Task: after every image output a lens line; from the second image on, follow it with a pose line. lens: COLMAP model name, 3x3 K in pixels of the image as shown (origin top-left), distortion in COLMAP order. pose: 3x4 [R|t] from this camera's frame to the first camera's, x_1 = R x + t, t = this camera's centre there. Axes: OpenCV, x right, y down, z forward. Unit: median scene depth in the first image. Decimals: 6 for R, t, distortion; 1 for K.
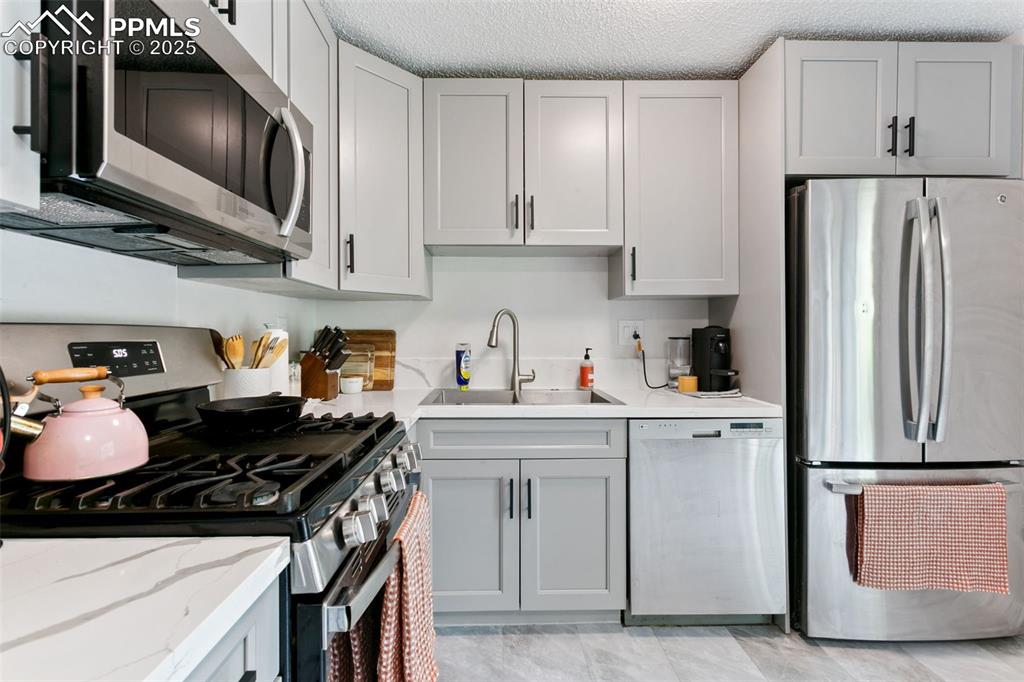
lens RADIAL K [[481.6, 0, 502.7], [0, 481.6, 334.4], [0, 0, 1]] dist [-0.006099, 0.005365]
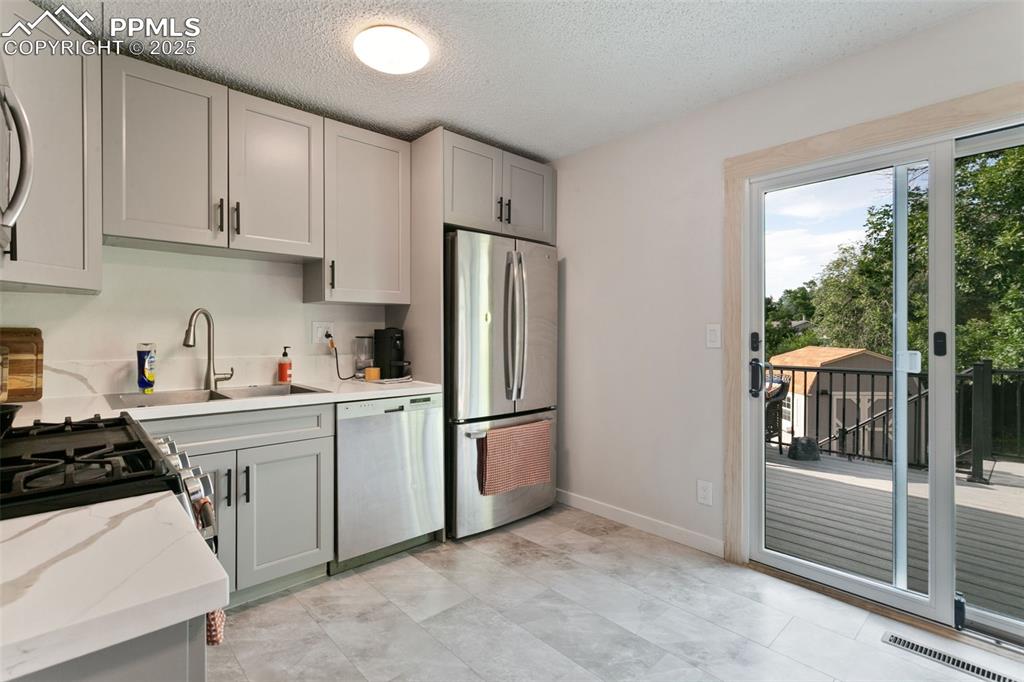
lens RADIAL K [[481.6, 0, 504.8], [0, 481.6, 334.9], [0, 0, 1]] dist [-0.006099, 0.005365]
pose [[0.752423, 0.000985, 0.658679, -0.218042], [-0.002671, 0.999995, 0.001556, -0.001087], [-0.658674, -0.002930, 0.752422, -0.199064]]
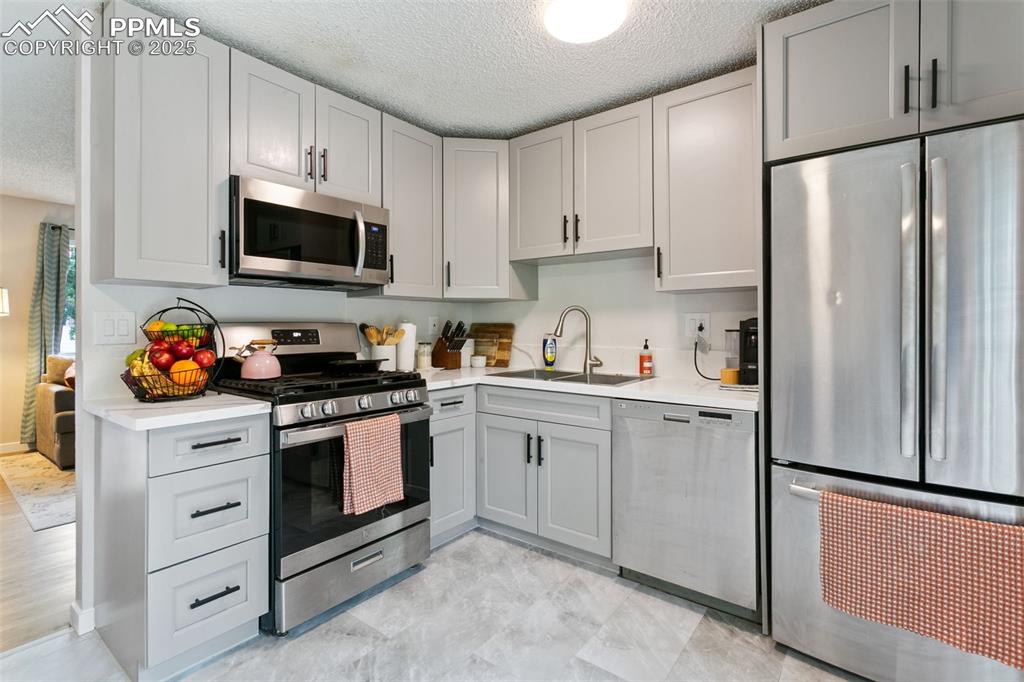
lens RADIAL K [[481.6, 0, 500.9], [0, 481.6, 327.1], [0, 0, 1]] dist [-0.006099, 0.005365]
pose [[0.773805, 0.001635, -0.633421, 0.787114], [-0.000623, 0.999998, 0.001820, -0.000675], [0.633423, -0.001014, 0.773805, -0.089045]]
